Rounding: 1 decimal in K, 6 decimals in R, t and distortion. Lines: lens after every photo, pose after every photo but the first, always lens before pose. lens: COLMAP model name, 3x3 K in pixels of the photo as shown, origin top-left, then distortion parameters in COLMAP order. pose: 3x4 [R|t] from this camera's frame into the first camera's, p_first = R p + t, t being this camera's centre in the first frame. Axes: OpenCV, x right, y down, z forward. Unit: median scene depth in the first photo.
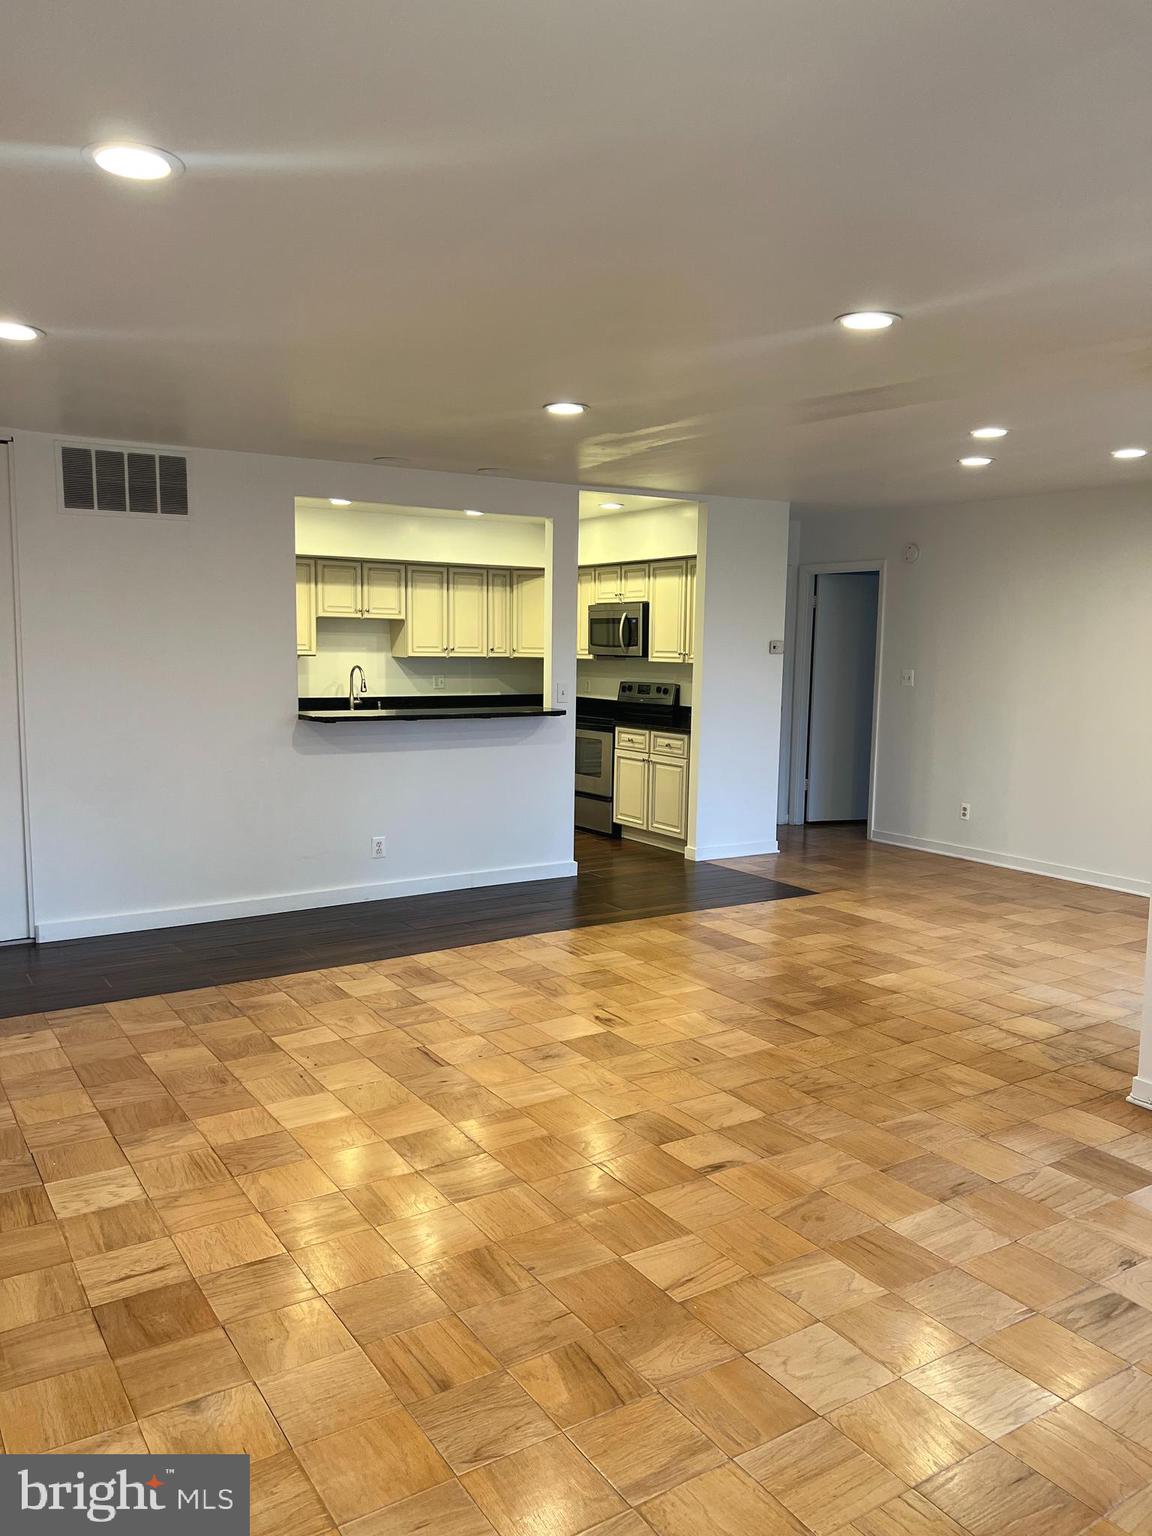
lens RADIAL K [[1140.7, 0, 569.9], [0, 1140.7, 775.6], [0, 0, 1]] dist [0.008094, -0.030454]
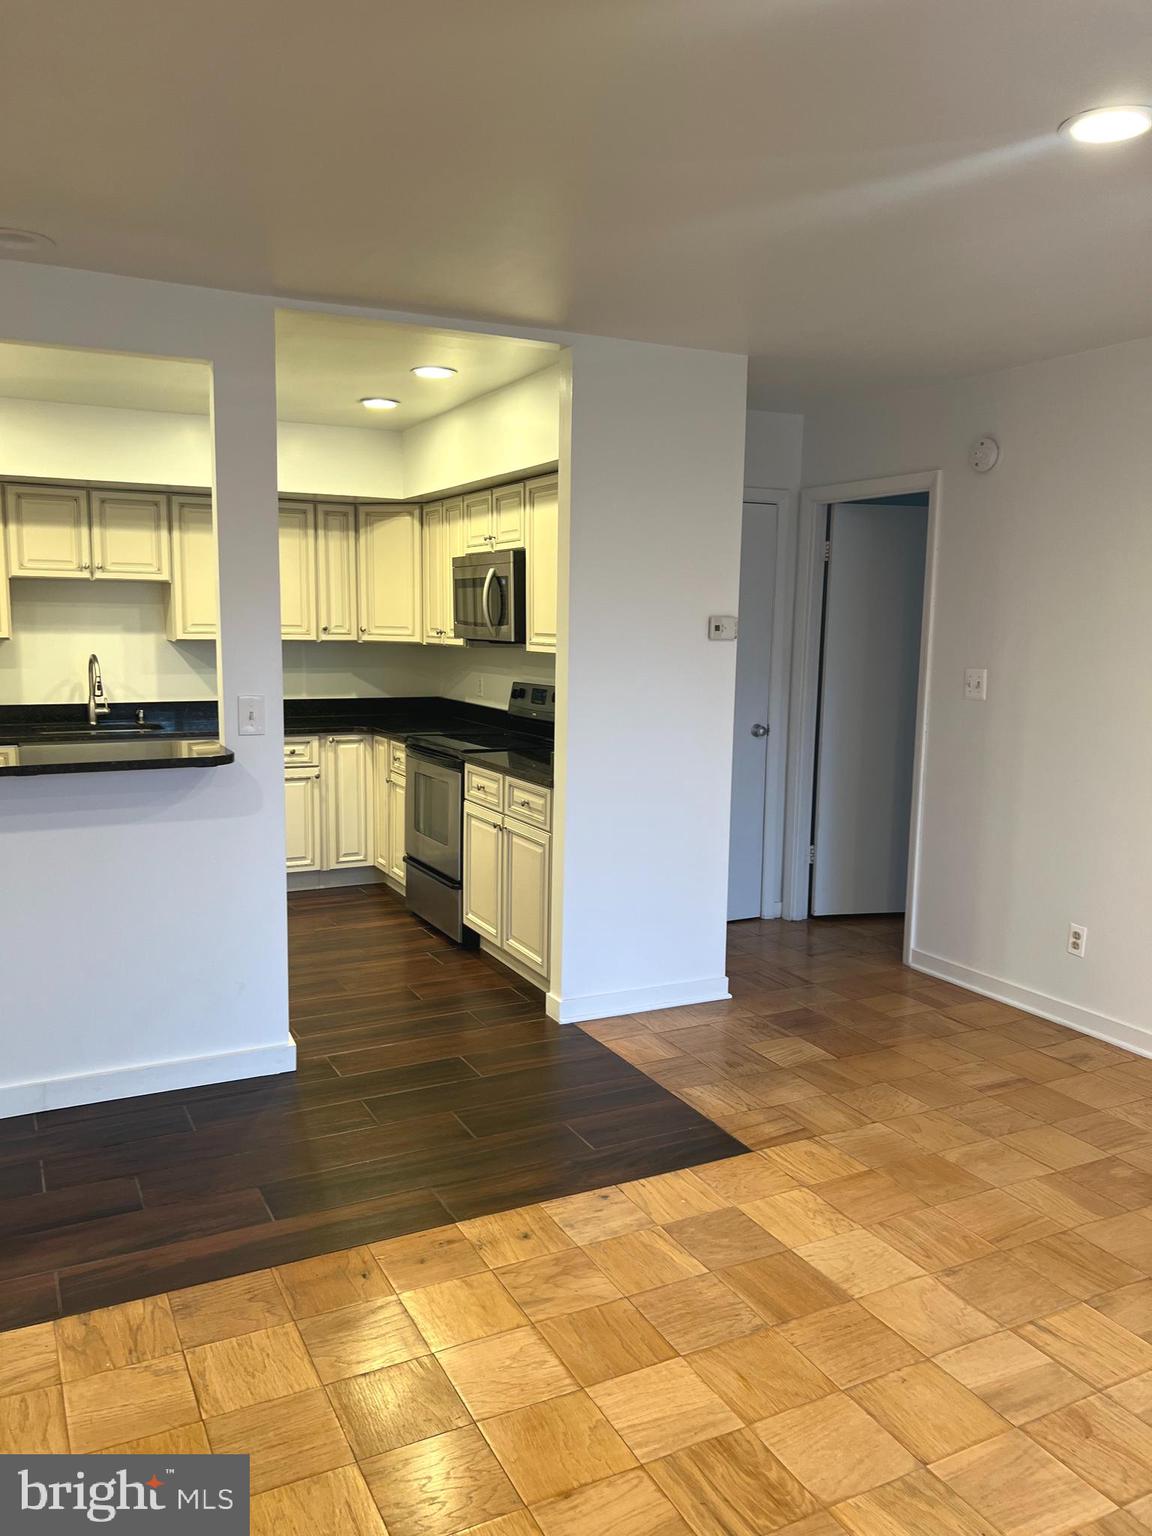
lens RADIAL K [[1140.7, 0, 581.2], [0, 1140.7, 765.3], [0, 0, 1]] dist [0.008094, -0.030454]
pose [[0.995797, 0.013306, -0.090612, 0.152515], [-0.012223, 0.999847, 0.012493, -0.049469], [0.090765, -0.011333, 0.995808, 0.421698]]
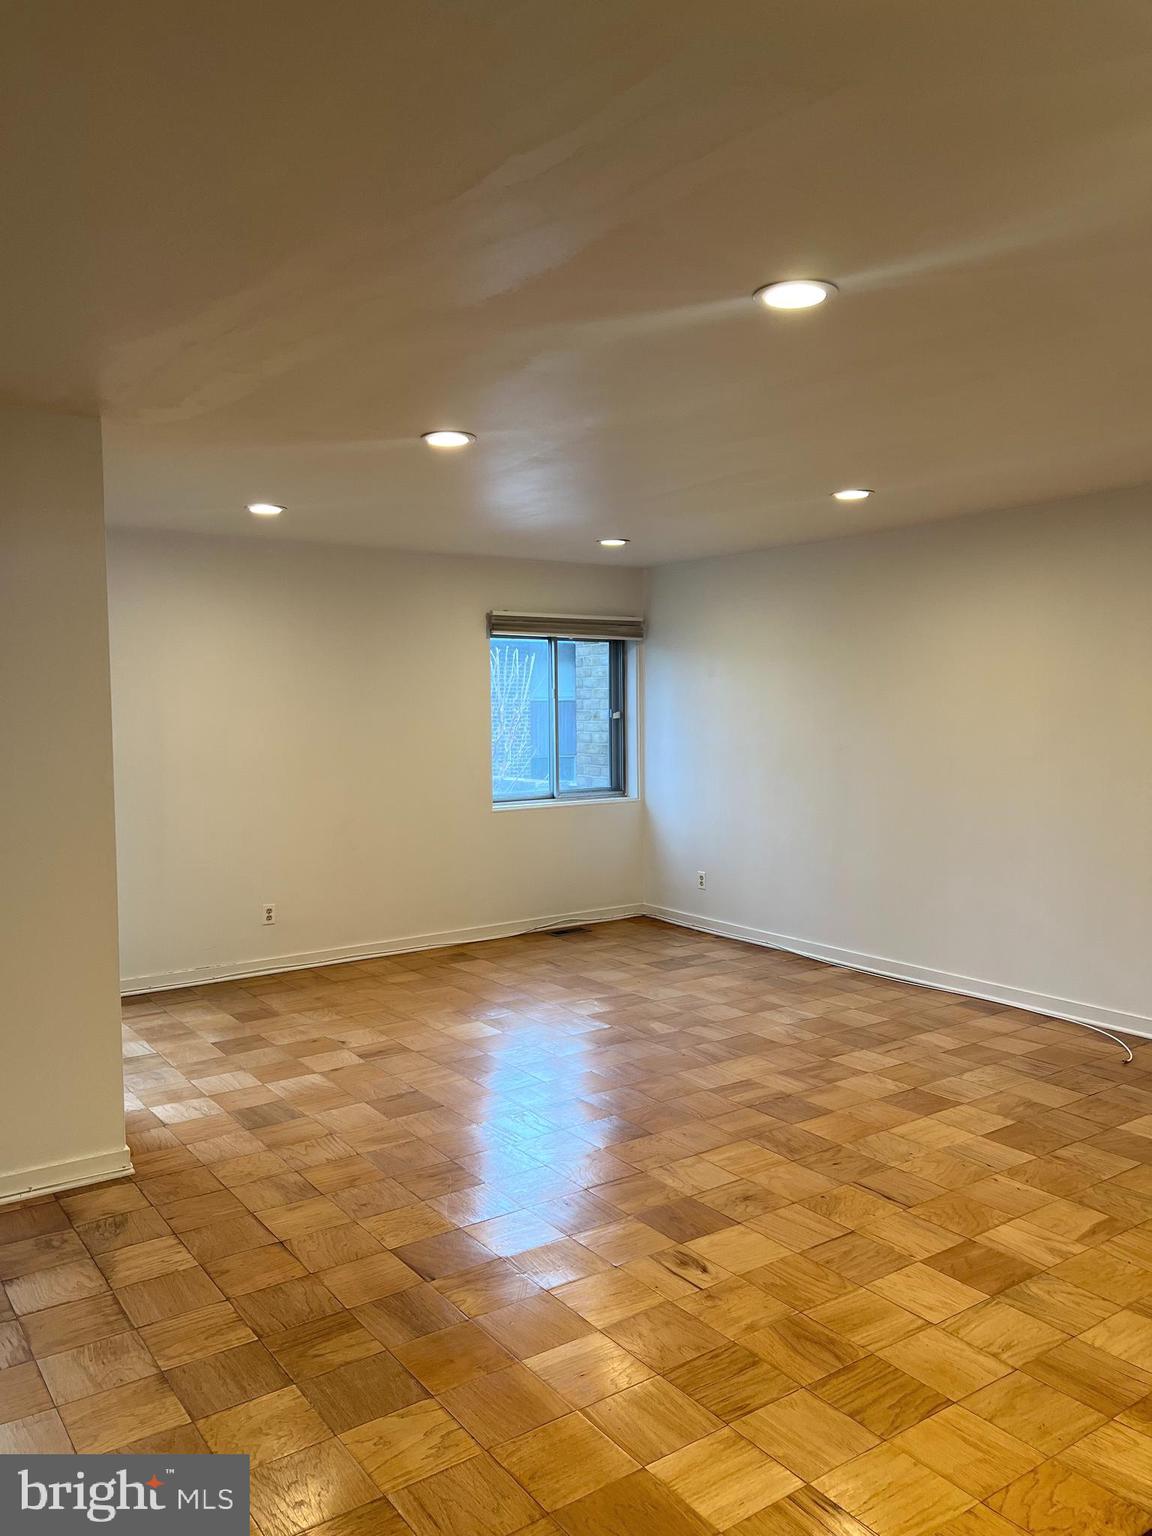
lens RADIAL K [[1140.7, 0, 574.5], [0, 1140.7, 768.3], [0, 0, 1]] dist [0.008094, -0.030454]
pose [[-0.998987, 0.003043, -0.044887, 0.073382], [-0.005022, 0.983932, 0.178473, -0.111802], [0.044709, 0.178518, -0.982920, 0.913290]]
